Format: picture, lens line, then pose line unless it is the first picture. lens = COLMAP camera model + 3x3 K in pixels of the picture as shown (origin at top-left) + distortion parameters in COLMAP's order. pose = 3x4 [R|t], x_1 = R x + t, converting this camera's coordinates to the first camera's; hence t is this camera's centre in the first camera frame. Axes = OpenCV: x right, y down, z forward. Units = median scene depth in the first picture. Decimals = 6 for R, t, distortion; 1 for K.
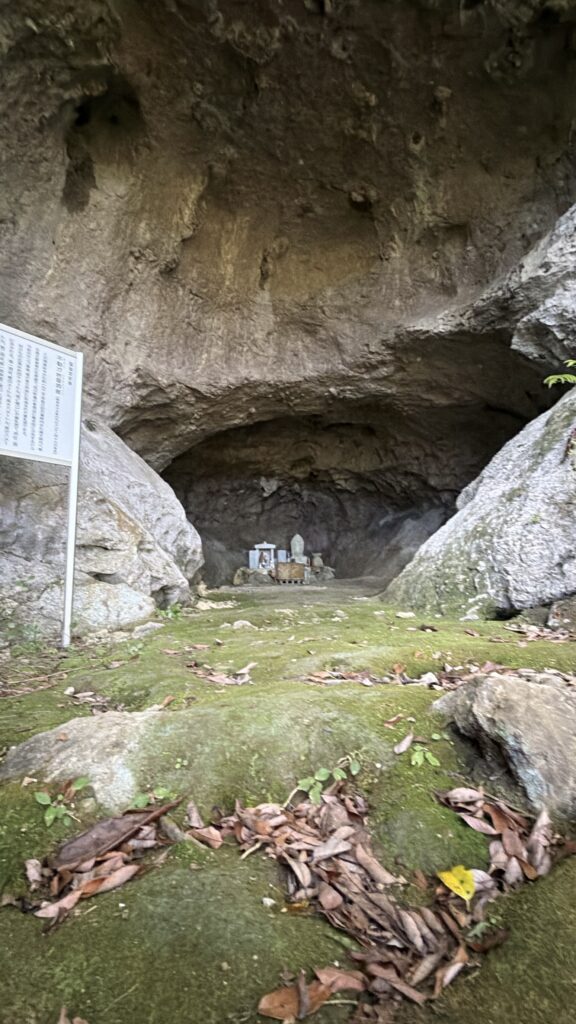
lens RADIAL K [[495.4, 0, 288.0], [0, 495.4, 512.0], [0, 0, 1]] dist [-0.001131, -0.000045]
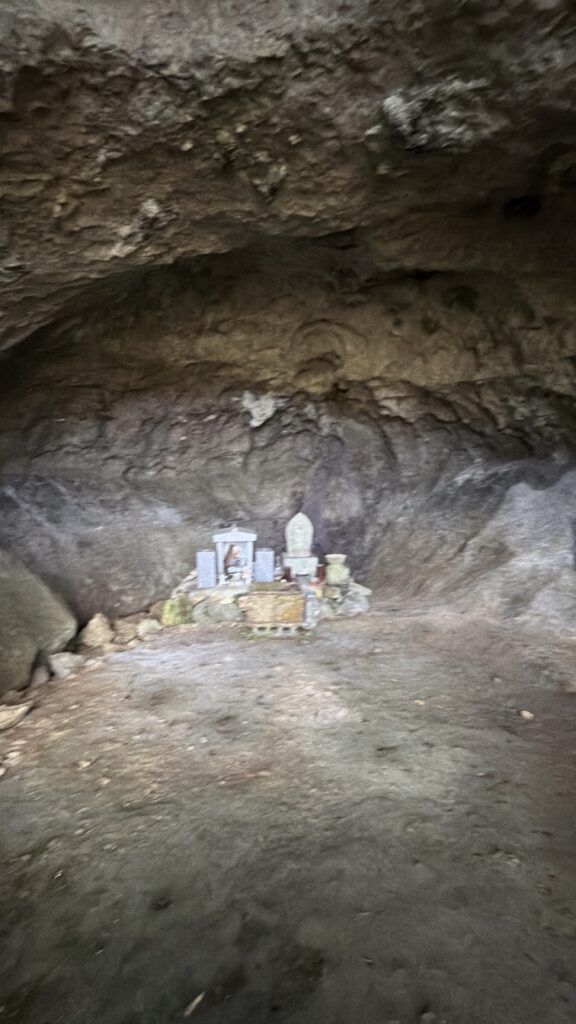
lens RADIAL K [[495.4, 0, 288.0], [0, 495.4, 512.0], [0, 0, 1]] dist [-0.001131, -0.000045]
pose [[0.997352, 0.028151, -0.067049, 0.037136], [-0.014636, 0.980869, 0.194119, -0.049386], [0.071231, -0.192624, 0.978684, 0.457754]]
